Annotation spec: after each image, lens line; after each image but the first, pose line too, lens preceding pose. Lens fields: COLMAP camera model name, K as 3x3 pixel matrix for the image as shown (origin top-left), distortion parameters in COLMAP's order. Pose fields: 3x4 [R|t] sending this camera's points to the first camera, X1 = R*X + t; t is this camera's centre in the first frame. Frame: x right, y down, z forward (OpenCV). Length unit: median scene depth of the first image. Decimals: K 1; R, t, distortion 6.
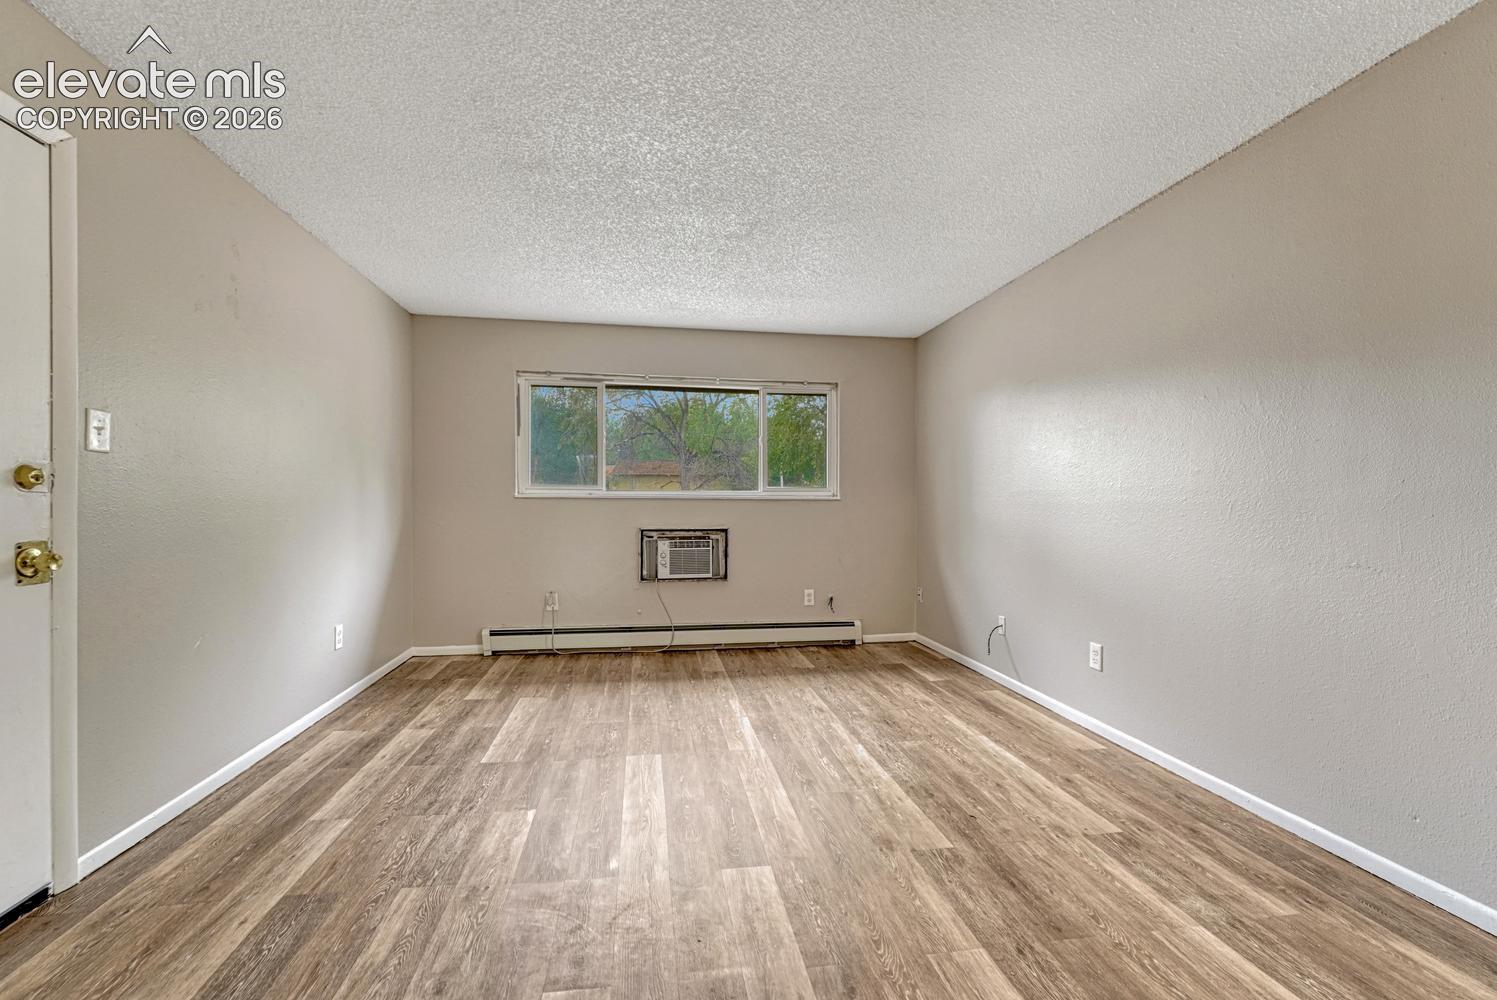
lens RADIAL K [[655.3, 0, 756.1], [0, 655.3, 496.7], [0, 0, 1]] dist [-0.000930, -0.000157]
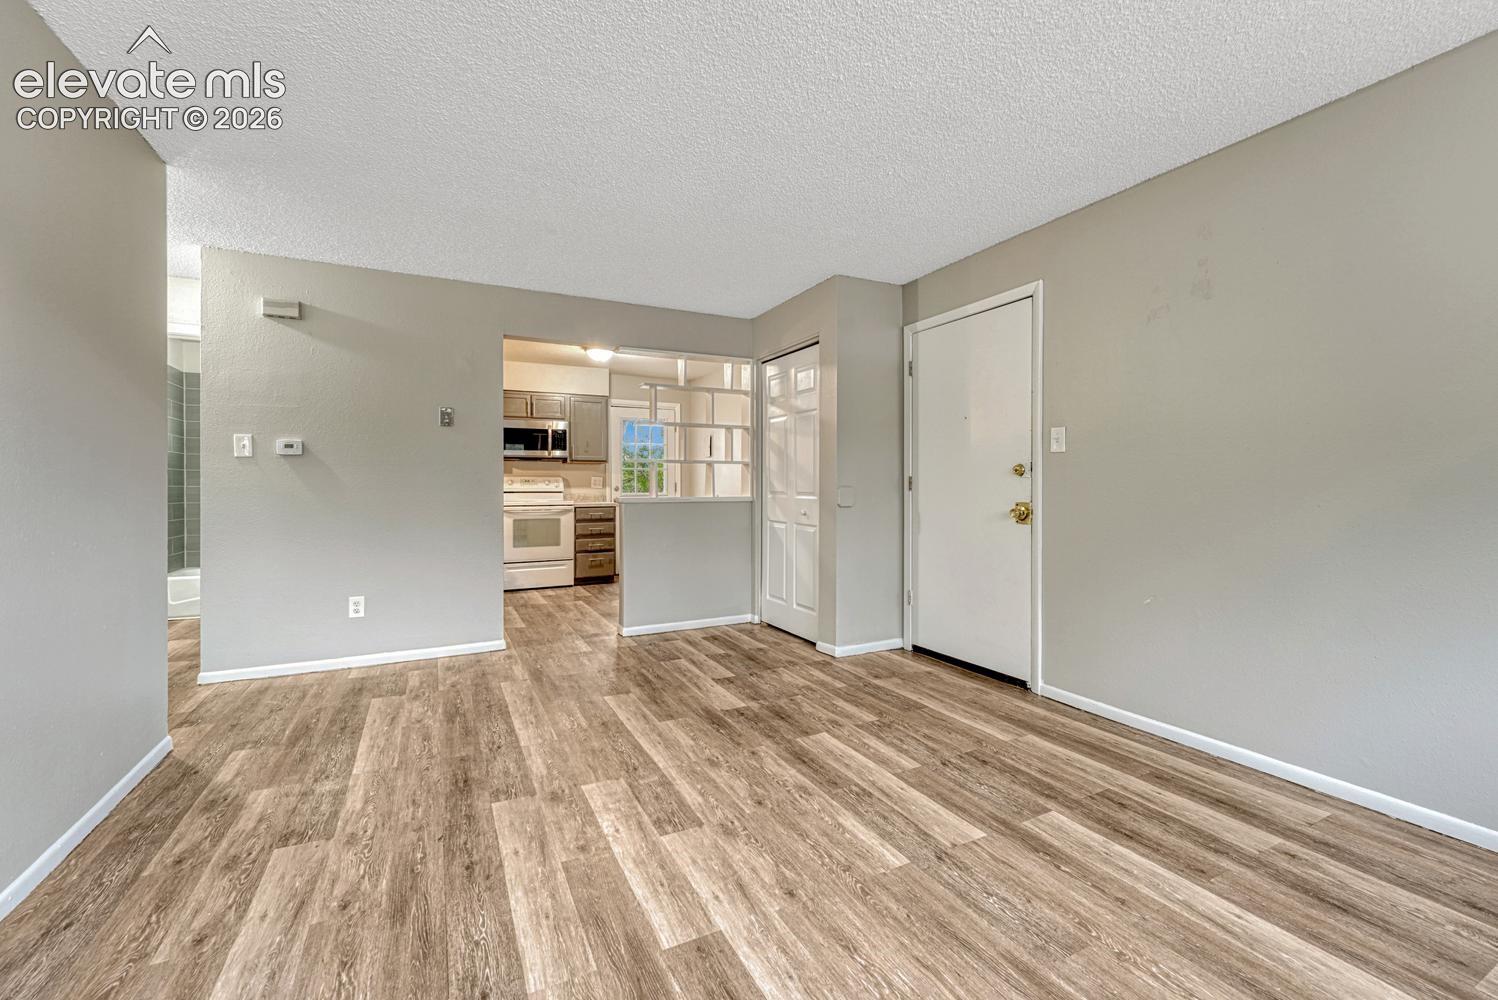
lens RADIAL K [[631.1, 0, 738.2], [0, 631.1, 477.1], [0, 0, 1]] dist [-0.004653, 0.001166]
pose [[-0.961504, -0.003513, -0.274769, 0.181804], [0.001817, 0.999815, -0.019140, 0.020413], [0.274786, -0.018902, -0.961320, 1.923065]]
